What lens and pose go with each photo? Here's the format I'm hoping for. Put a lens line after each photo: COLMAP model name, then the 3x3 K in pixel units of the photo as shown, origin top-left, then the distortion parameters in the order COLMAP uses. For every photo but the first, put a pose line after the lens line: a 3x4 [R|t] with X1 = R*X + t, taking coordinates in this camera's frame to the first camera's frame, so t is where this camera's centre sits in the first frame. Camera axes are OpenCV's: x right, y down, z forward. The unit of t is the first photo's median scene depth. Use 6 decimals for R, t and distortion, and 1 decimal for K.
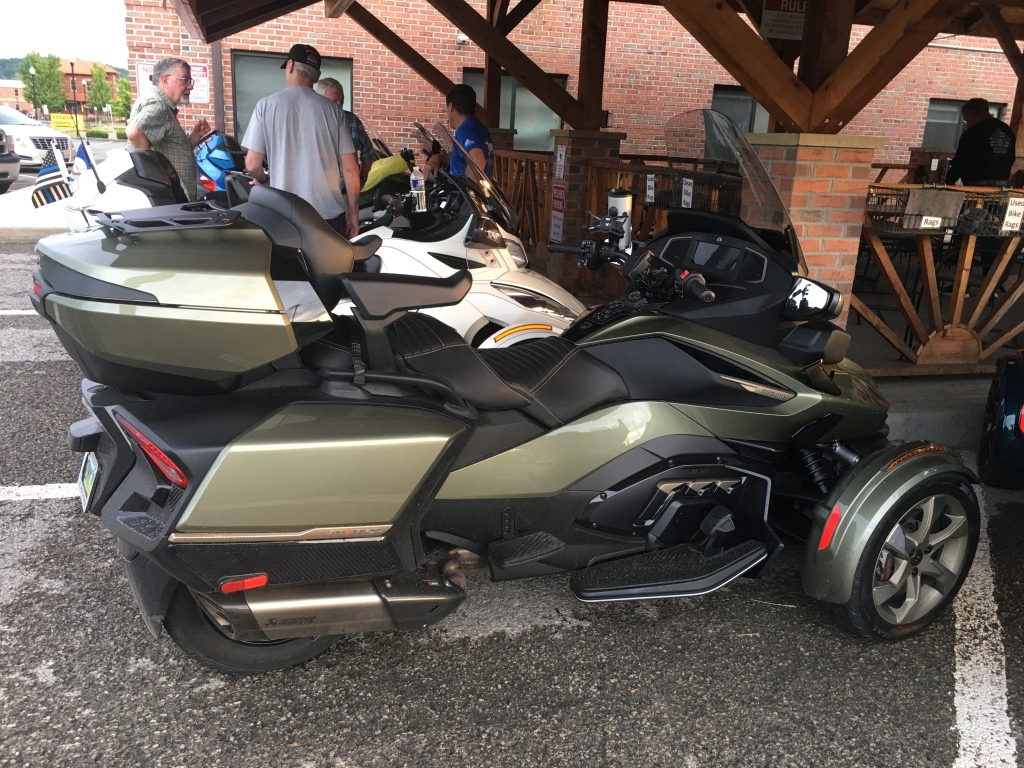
lens RADIAL K [[865.1, 0, 514.5], [0, 865.1, 376.7], [0, 0, 1]] dist [0.091066, -0.124003]
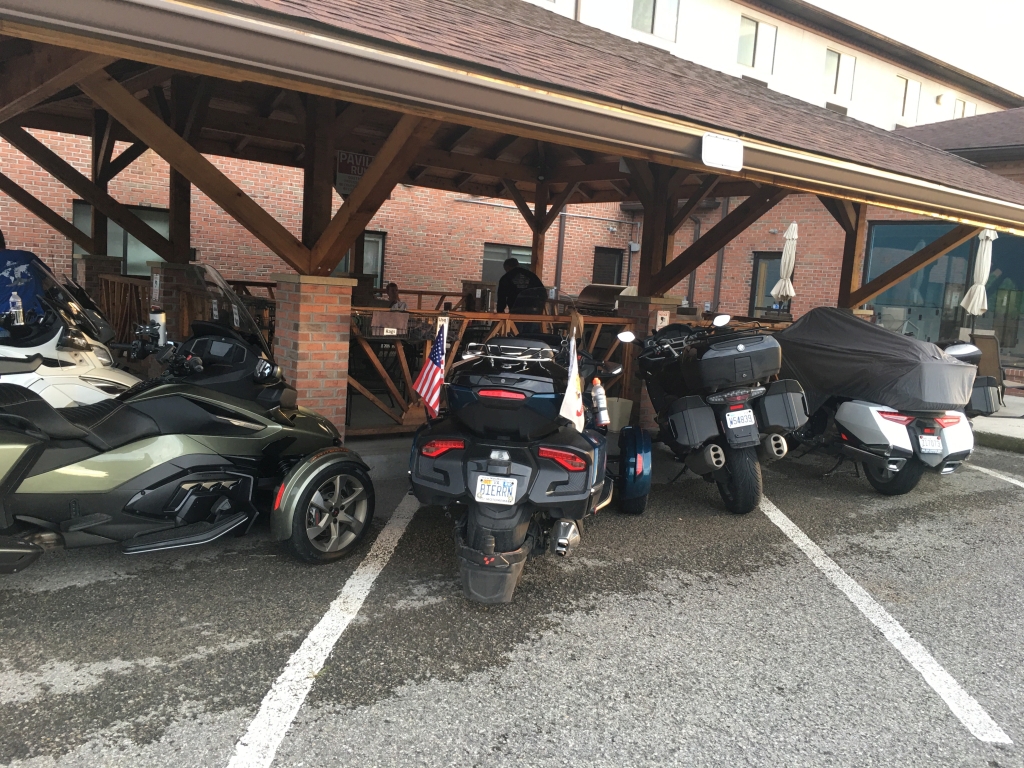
lens RADIAL K [[865.1, 0, 514.5], [0, 865.1, 376.7], [0, 0, 1]] dist [0.091066, -0.124003]
pose [[0.924803, -0.026996, 0.379488, 0.115637], [0.077934, 0.989769, -0.119514, 0.154192], [-0.372379, 0.140102, 0.917445, -0.719615]]
